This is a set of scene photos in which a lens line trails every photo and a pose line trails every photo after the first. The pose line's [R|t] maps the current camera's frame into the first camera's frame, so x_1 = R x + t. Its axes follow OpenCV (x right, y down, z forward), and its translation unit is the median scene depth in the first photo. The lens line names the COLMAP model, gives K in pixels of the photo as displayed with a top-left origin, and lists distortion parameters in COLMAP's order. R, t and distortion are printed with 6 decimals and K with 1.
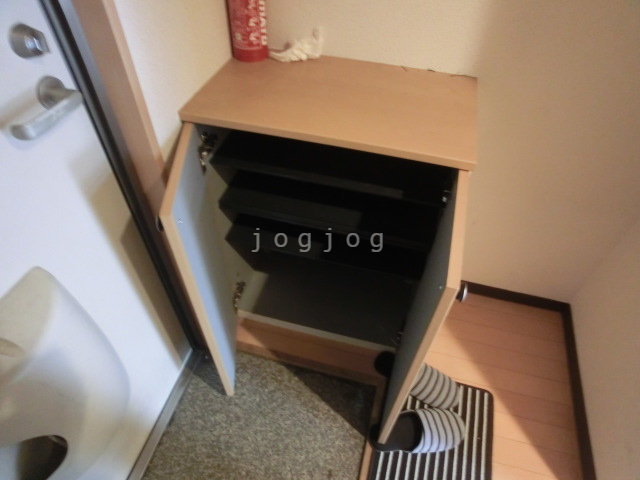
lens RADIAL K [[405.5, 0, 320.0], [0, 405.5, 240.0], [0, 0, 1]] dist [-0.069268, 0.032514]
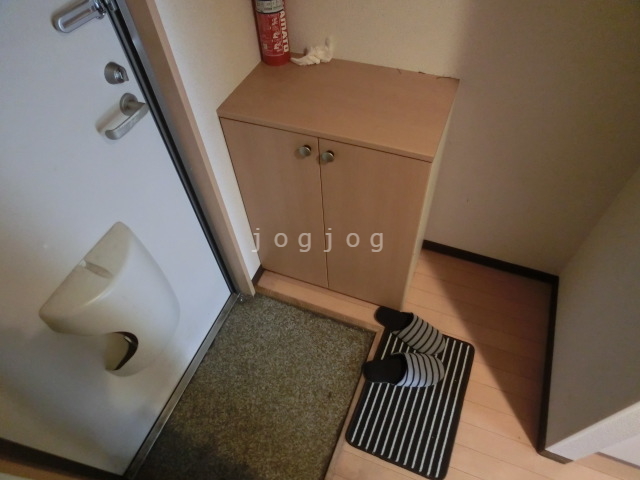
lens RADIAL K [[405.5, 0, 320.0], [0, 405.5, 240.0], [0, 0, 1]] dist [-0.069268, 0.032514]
pose [[0.990200, 0.050504, -0.130204, 0.132632], [-0.039447, 0.995501, 0.086147, -0.012729], [0.133969, -0.080167, 0.987738, -0.224933]]
